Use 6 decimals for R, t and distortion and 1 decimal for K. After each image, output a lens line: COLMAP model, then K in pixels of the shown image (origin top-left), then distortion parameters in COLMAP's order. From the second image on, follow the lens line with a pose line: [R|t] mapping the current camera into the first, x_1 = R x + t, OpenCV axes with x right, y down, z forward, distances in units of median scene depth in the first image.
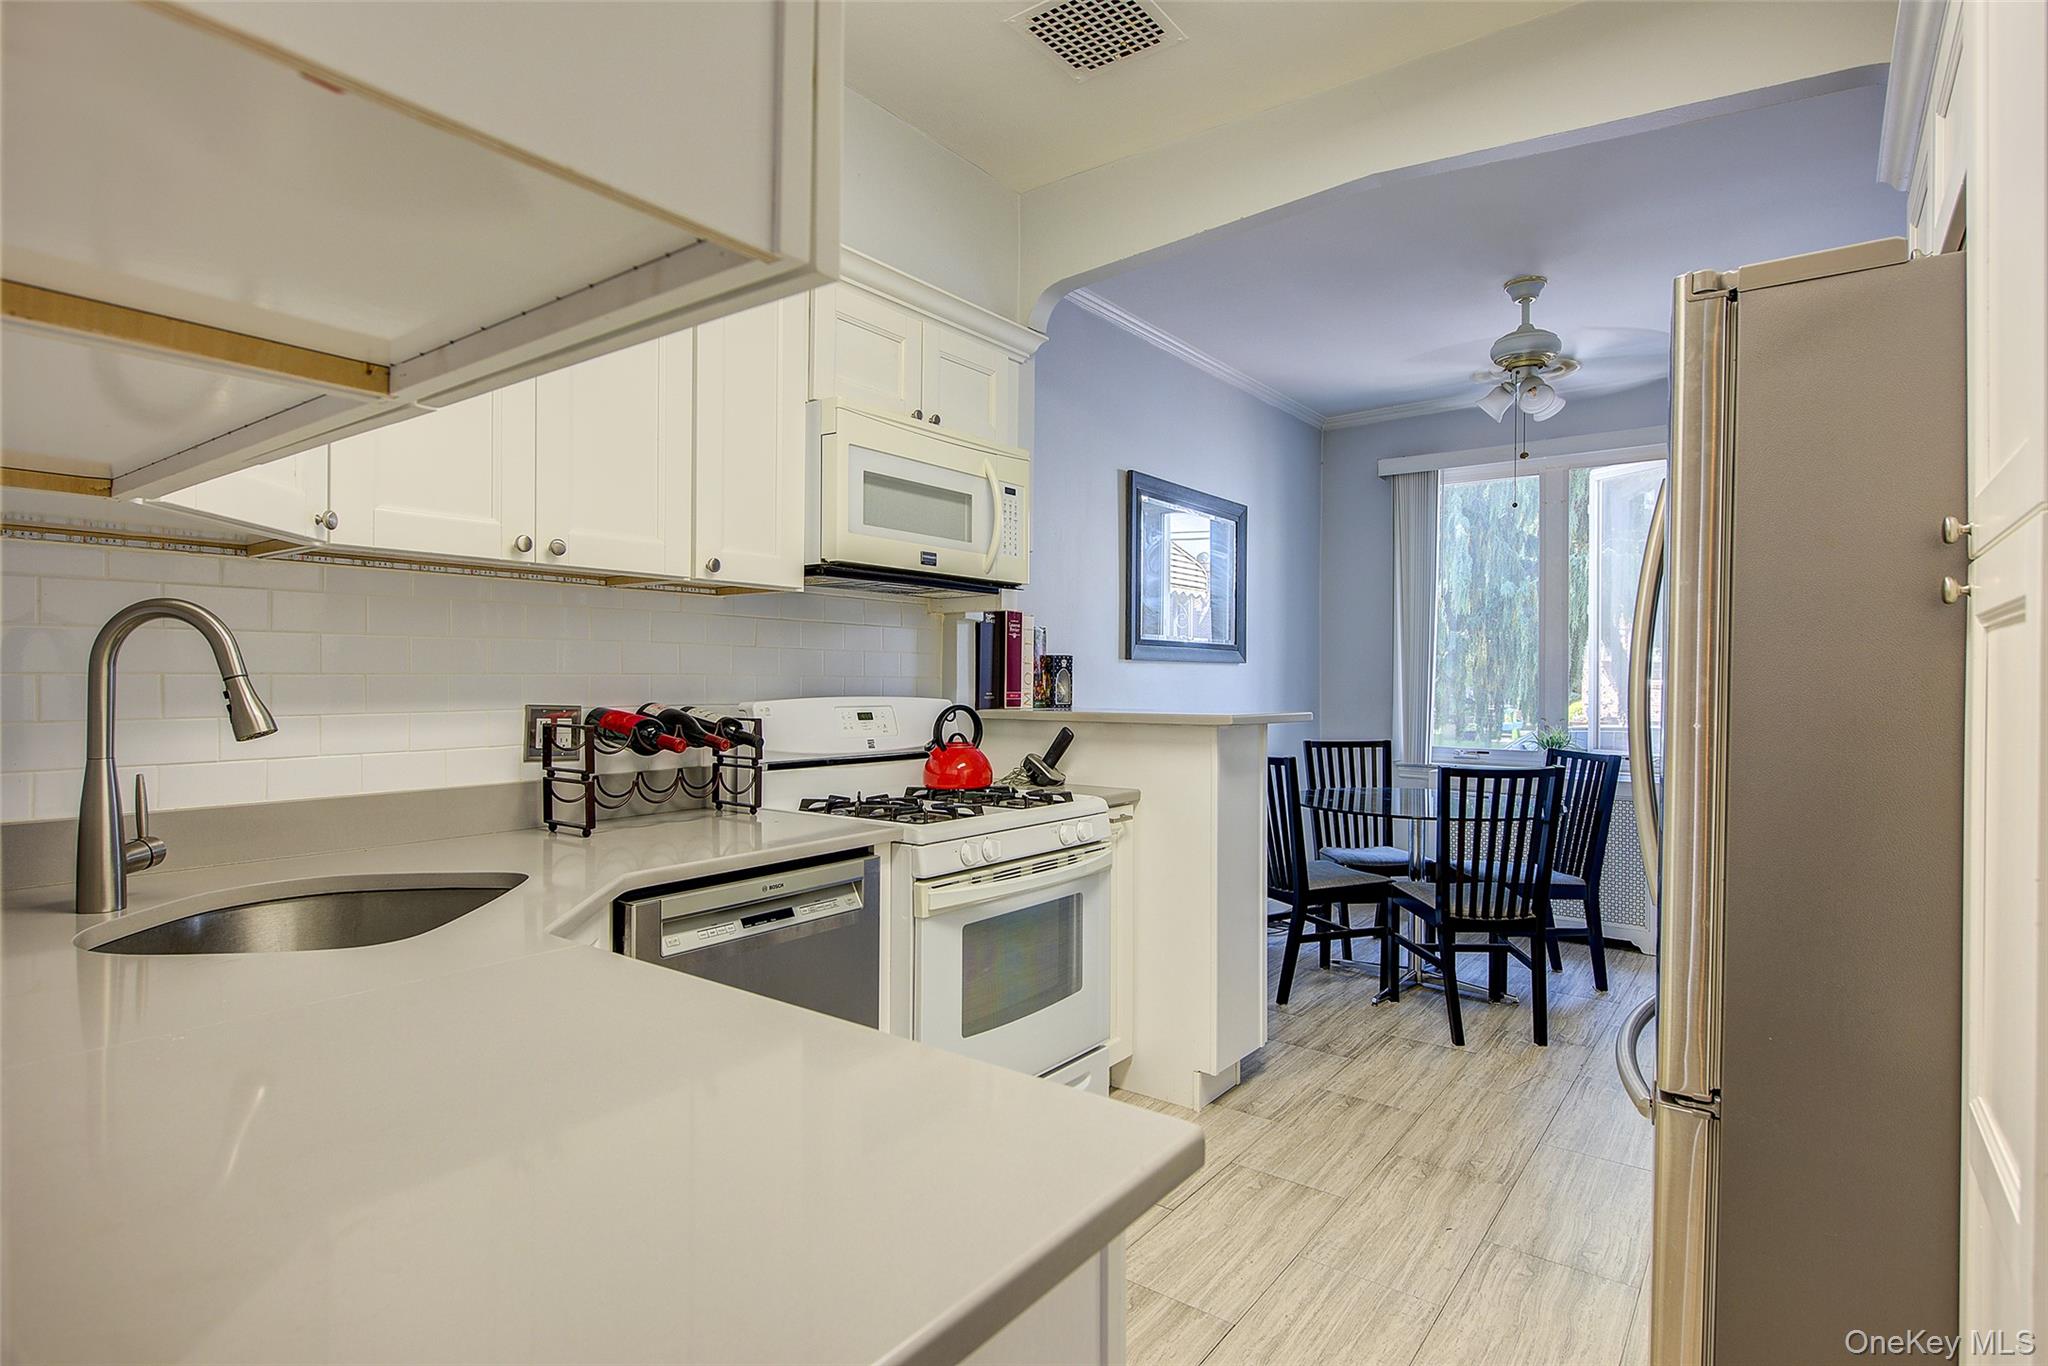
lens RADIAL K [[1029.5, 0, 1024.0], [0, 1029.5, 683.0], [0, 0, 1]] dist [-0.001398, -0.000235]
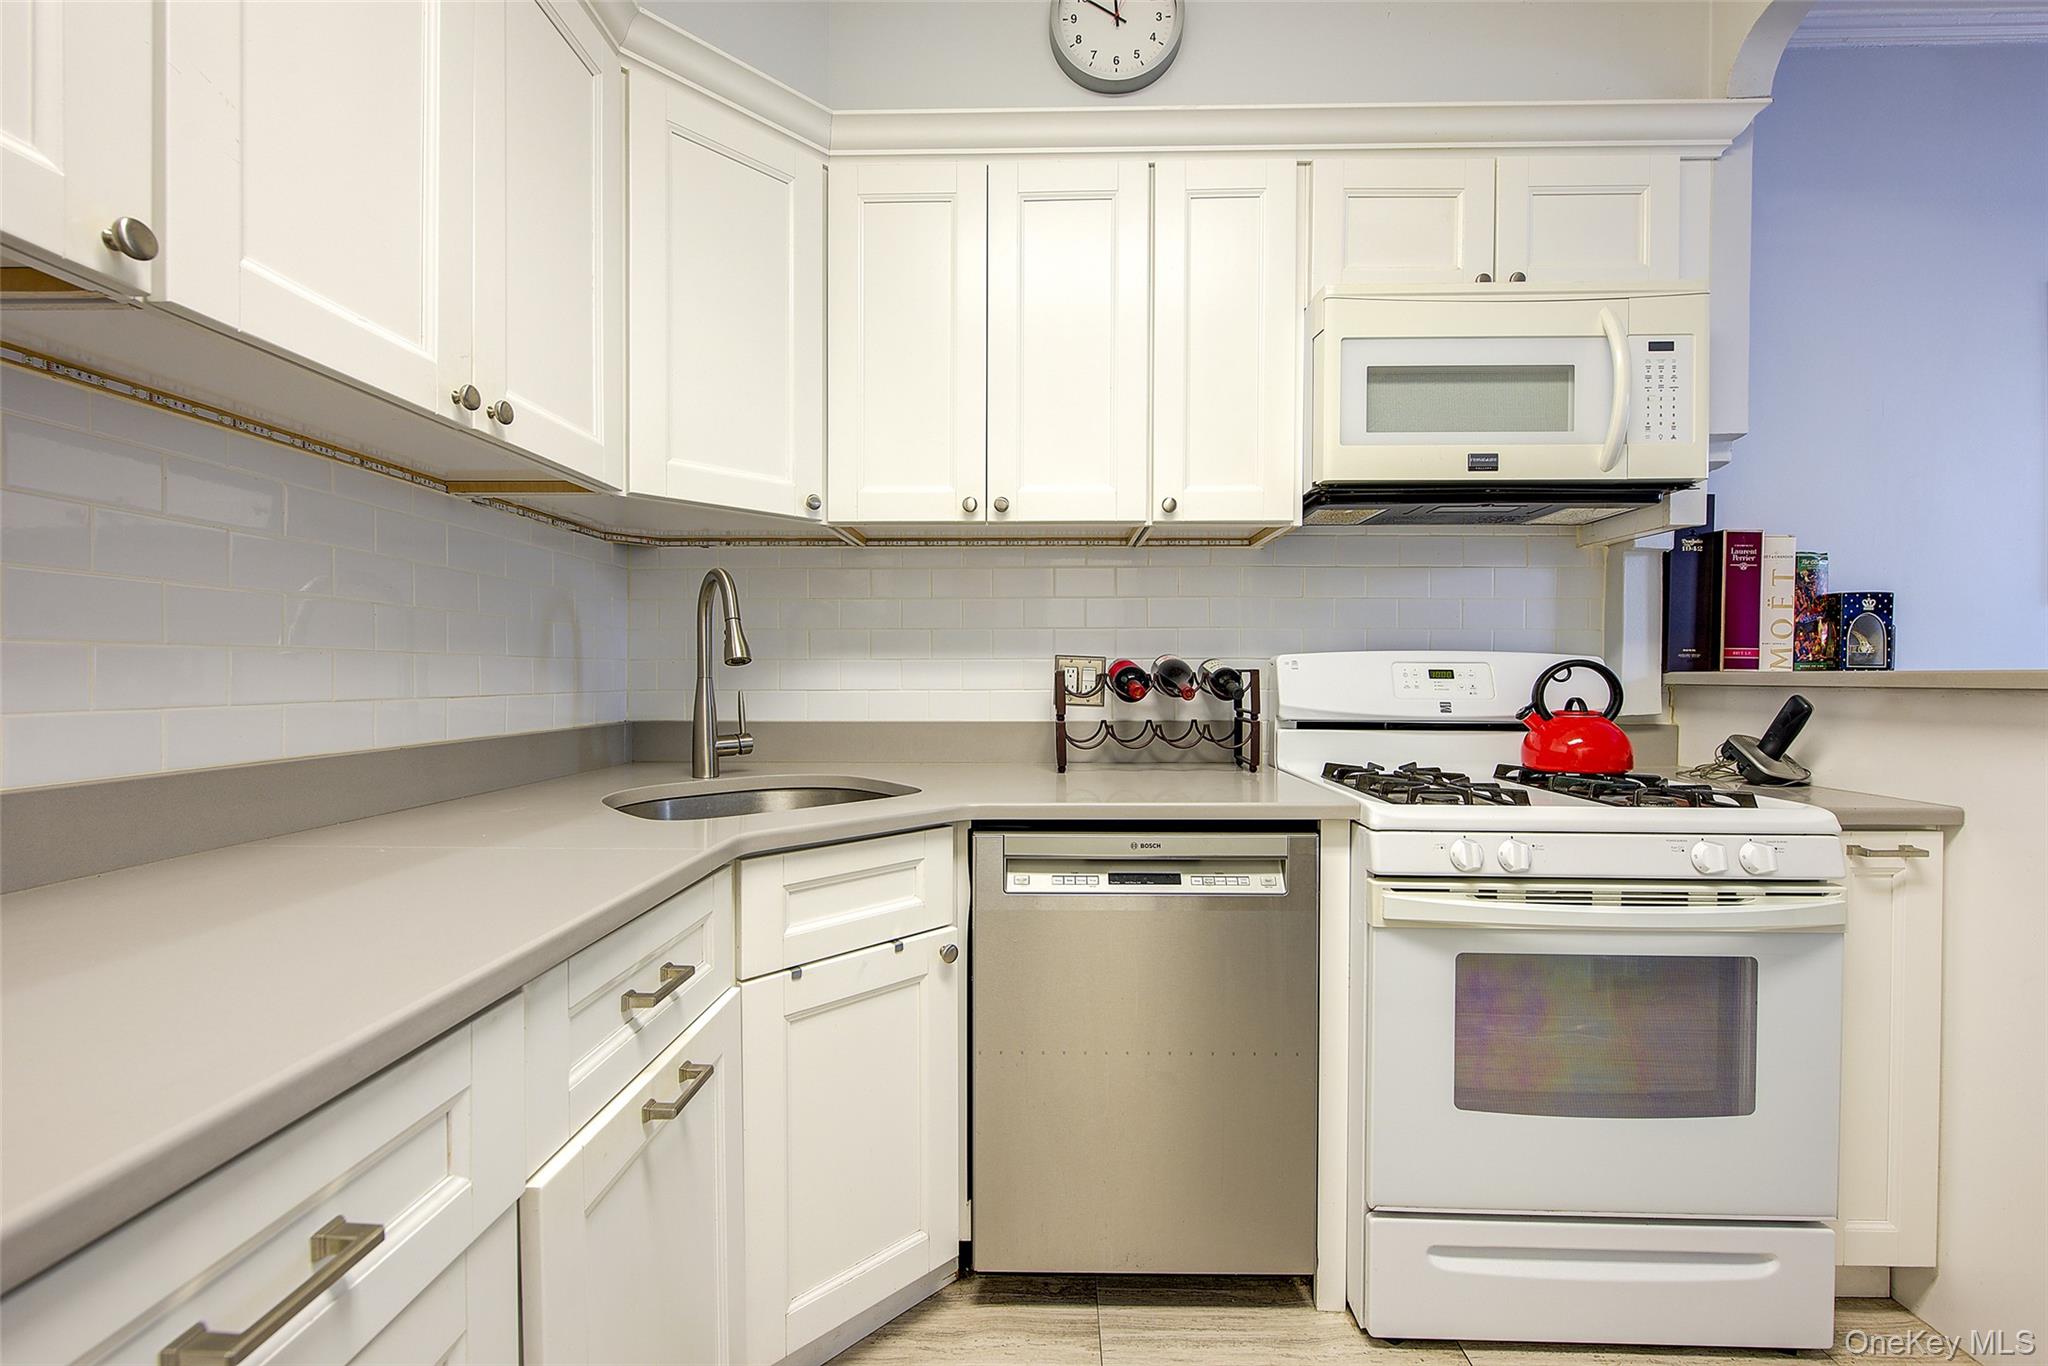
lens RADIAL K [[810.8, 0, 1026.2], [0, 810.8, 682.1], [0, 0, 1]] dist [0.000502, -0.003437]
pose [[0.583668, 0.006553, -0.811966, 0.185217], [-0.002958, 0.999978, 0.005945, 0.036674], [0.811987, -0.001068, 0.583674, 0.353391]]
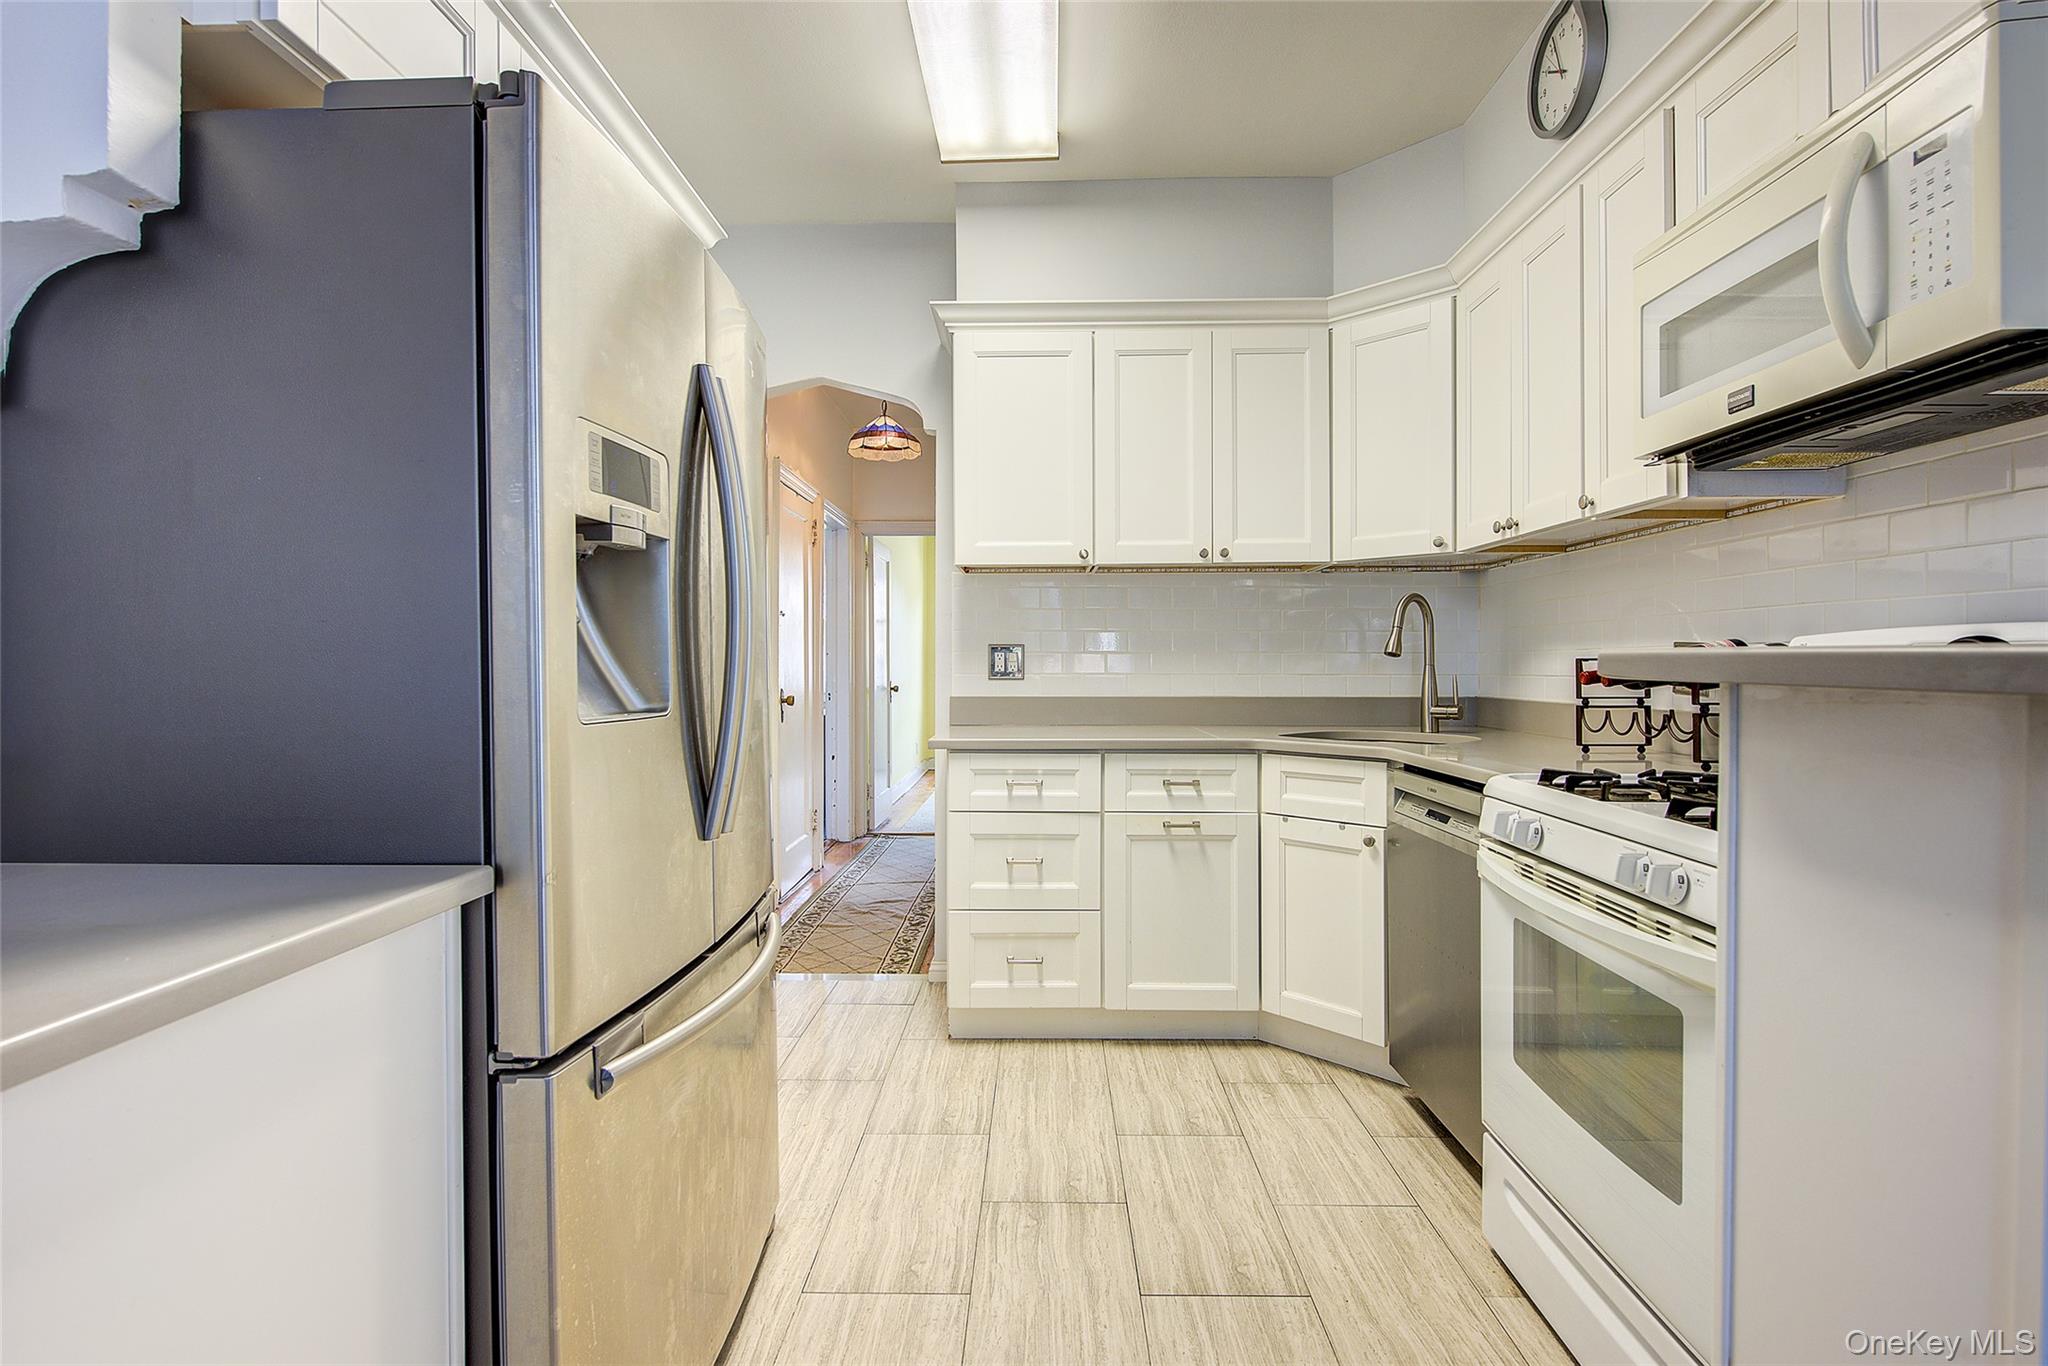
lens RADIAL K [[995.5, 0, 1026.1], [0, 995.5, 667.1], [0, 0, 1]] dist [-0.003156, -0.000746]
pose [[-0.808999, -0.000610, -0.587810, 0.568161], [-0.004375, 0.999978, 0.004984, 0.036454], [0.587794, 0.006604, -0.808984, 1.155691]]
